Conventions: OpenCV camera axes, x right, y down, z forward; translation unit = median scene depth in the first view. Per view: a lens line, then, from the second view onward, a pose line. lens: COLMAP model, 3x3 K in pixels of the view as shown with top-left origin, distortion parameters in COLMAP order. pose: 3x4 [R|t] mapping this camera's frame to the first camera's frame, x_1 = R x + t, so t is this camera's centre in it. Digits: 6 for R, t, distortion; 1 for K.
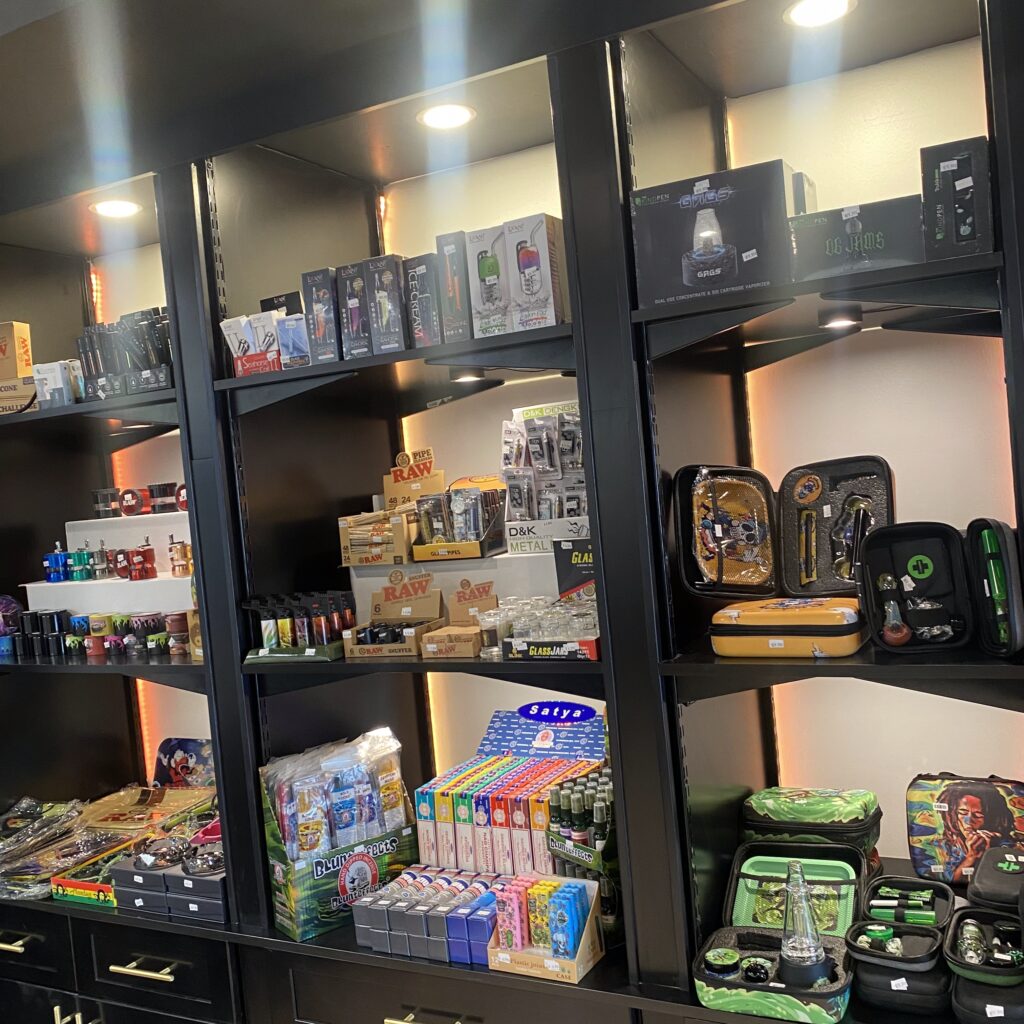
lens RADIAL K [[1046.6, 0, 523.2], [0, 1046.6, 507.1], [0, 0, 1]] dist [0.007910, -0.009204]
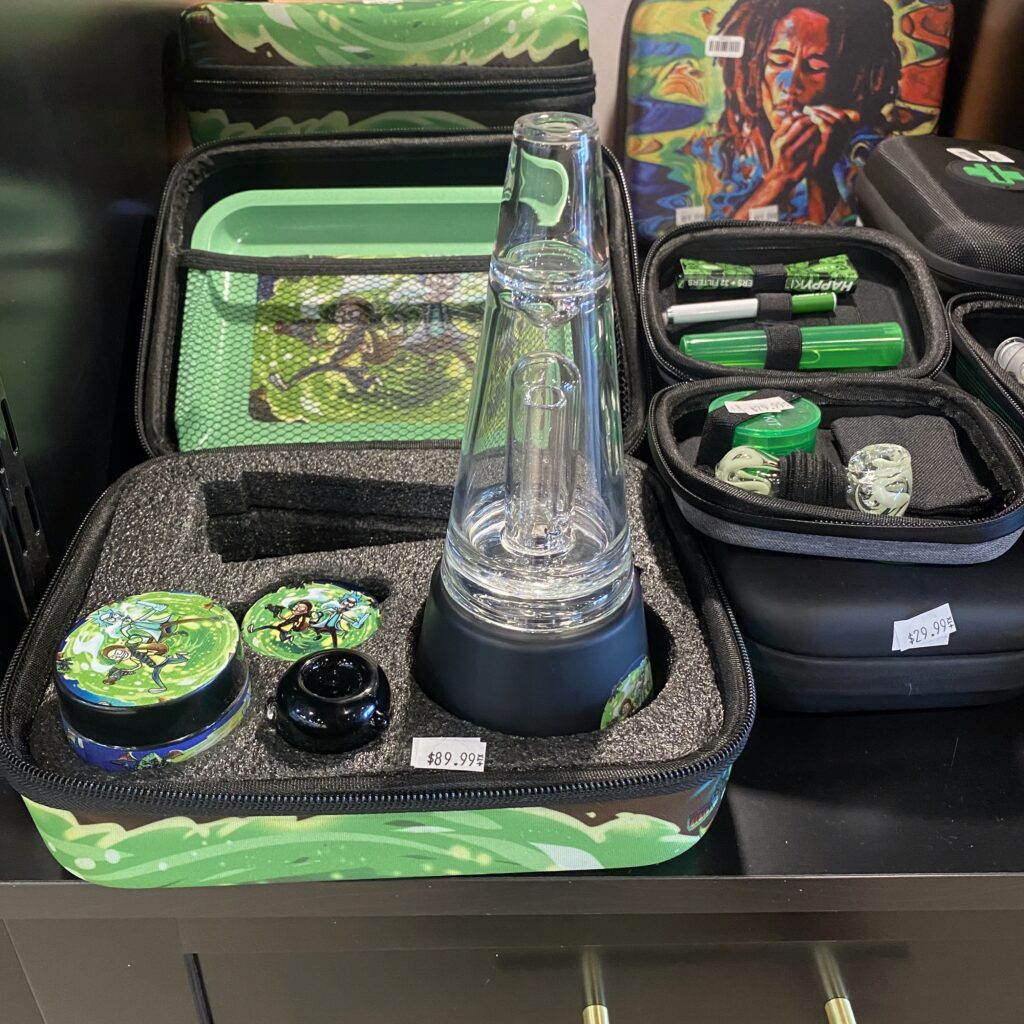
lens RADIAL K [[1046.6, 0, 523.2], [0, 1046.6, 507.1], [0, 0, 1]] dist [0.007910, -0.009204]
pose [[0.861325, -0.179551, 0.475269, 0.139527], [-0.090996, 0.865821, 0.492009, 0.262229], [-0.499839, -0.467027, 0.729415, 0.721178]]
